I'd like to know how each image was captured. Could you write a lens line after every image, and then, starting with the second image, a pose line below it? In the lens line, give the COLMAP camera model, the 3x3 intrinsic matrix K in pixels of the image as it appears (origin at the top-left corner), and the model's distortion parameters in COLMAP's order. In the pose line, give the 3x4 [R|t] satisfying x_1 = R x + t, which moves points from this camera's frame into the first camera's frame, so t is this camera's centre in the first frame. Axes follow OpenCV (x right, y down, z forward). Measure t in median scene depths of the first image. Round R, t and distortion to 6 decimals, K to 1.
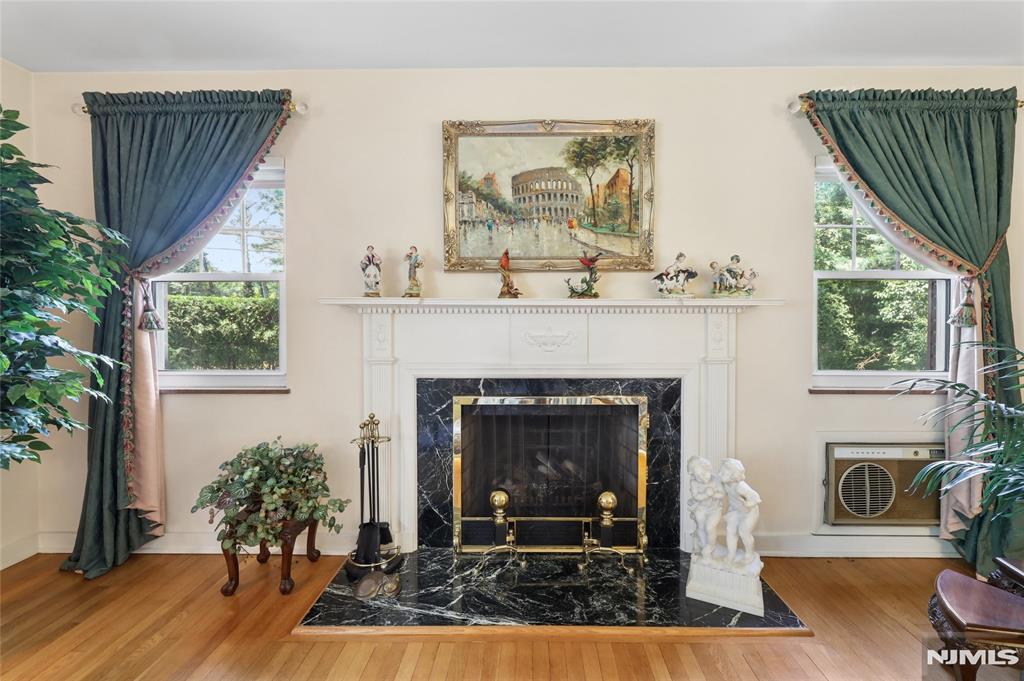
lens RADIAL K [[419.9, 0, 530.5], [0, 419.9, 327.2], [0, 0, 1]] dist [-0.001424, 0.000147]
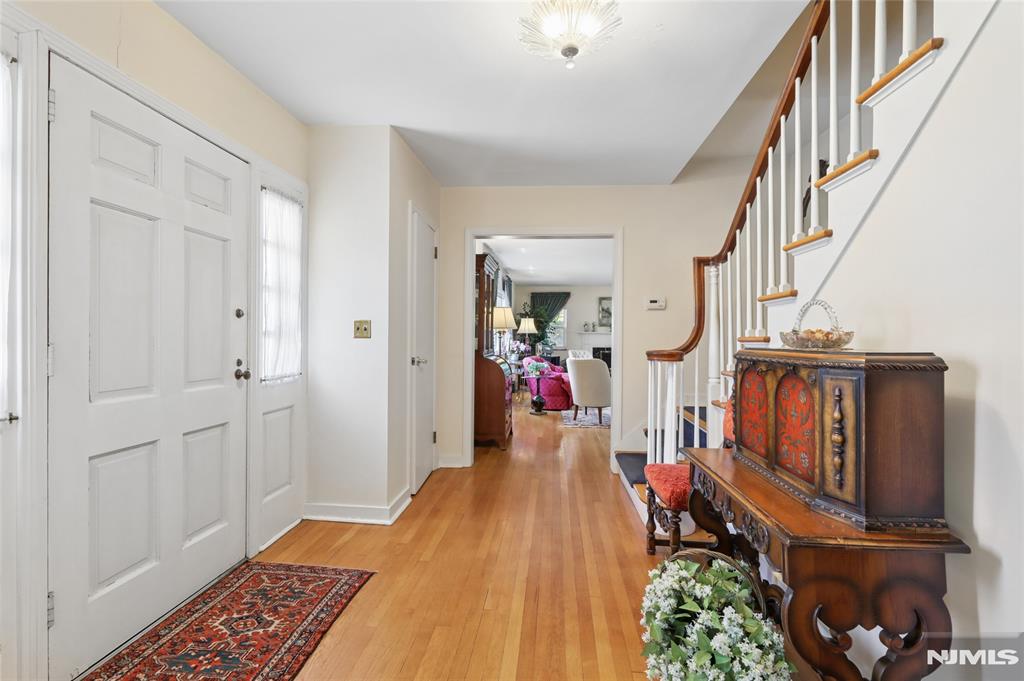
lens RADIAL K [[451.9, 0, 514.4], [0, 451.9, 346.1], [0, 0, 1]] dist [-0.002091, 0.000081]
pose [[0.997290, 0.008308, -0.073105, -0.831222], [-0.007530, 0.999912, 0.010907, 0.054428], [0.073189, -0.010327, 0.997265, -4.581312]]
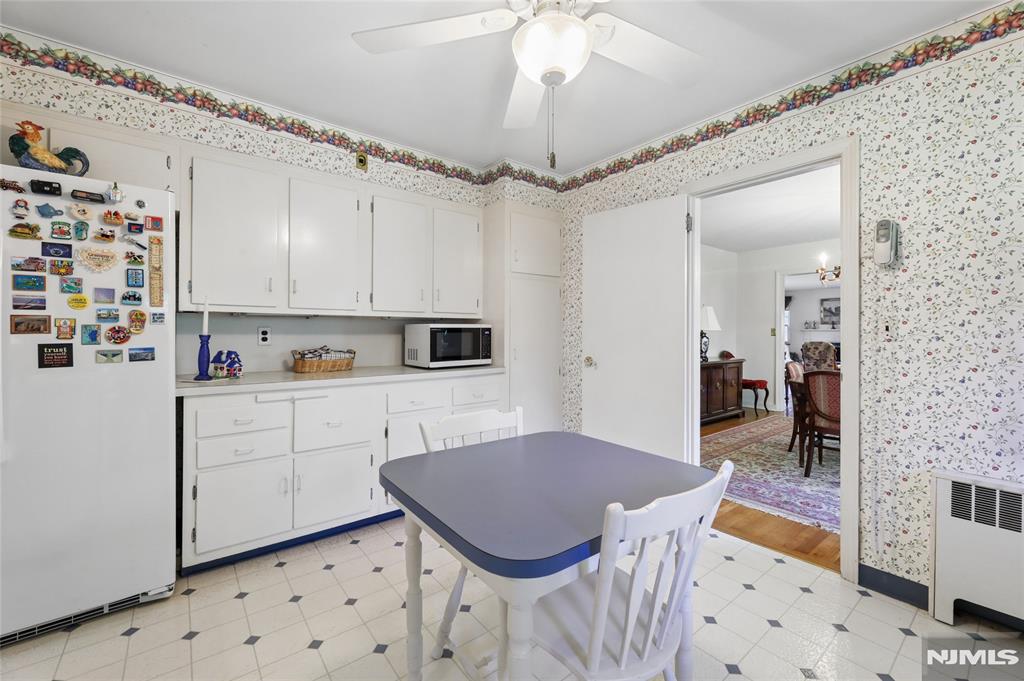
lens RADIAL K [[419.9, 0, 513.1], [0, 419.9, 330.8], [0, 0, 1]] dist [-0.001424, 0.000147]
pose [[0.627007, -0.002679, -0.779009, 1.669694], [-0.010483, 0.999875, -0.011876, 0.071793], [0.778943, 0.015613, 0.626901, -6.035350]]
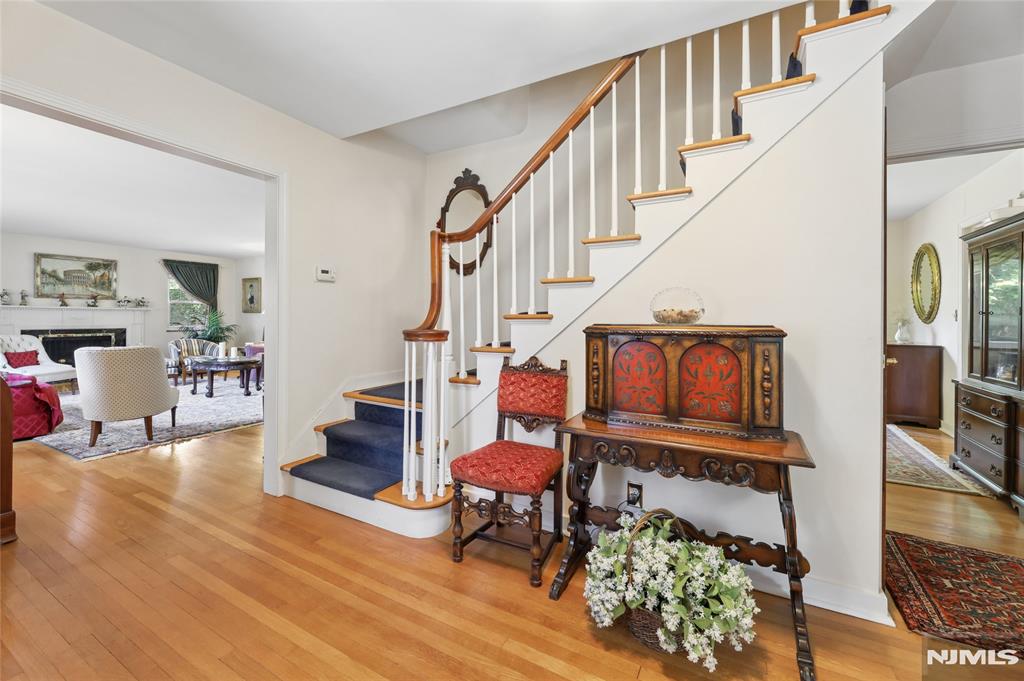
lens RADIAL K [[419.9, 0, 512.6], [0, 419.9, 318.0], [0, 0, 1]] dist [-0.001424, 0.000147]
pose [[0.469798, 0.001800, 0.882772, -1.368450], [0.002470, 0.999991, -0.003353, 0.051585], [-0.882771, 0.003755, 0.469789, -3.931725]]
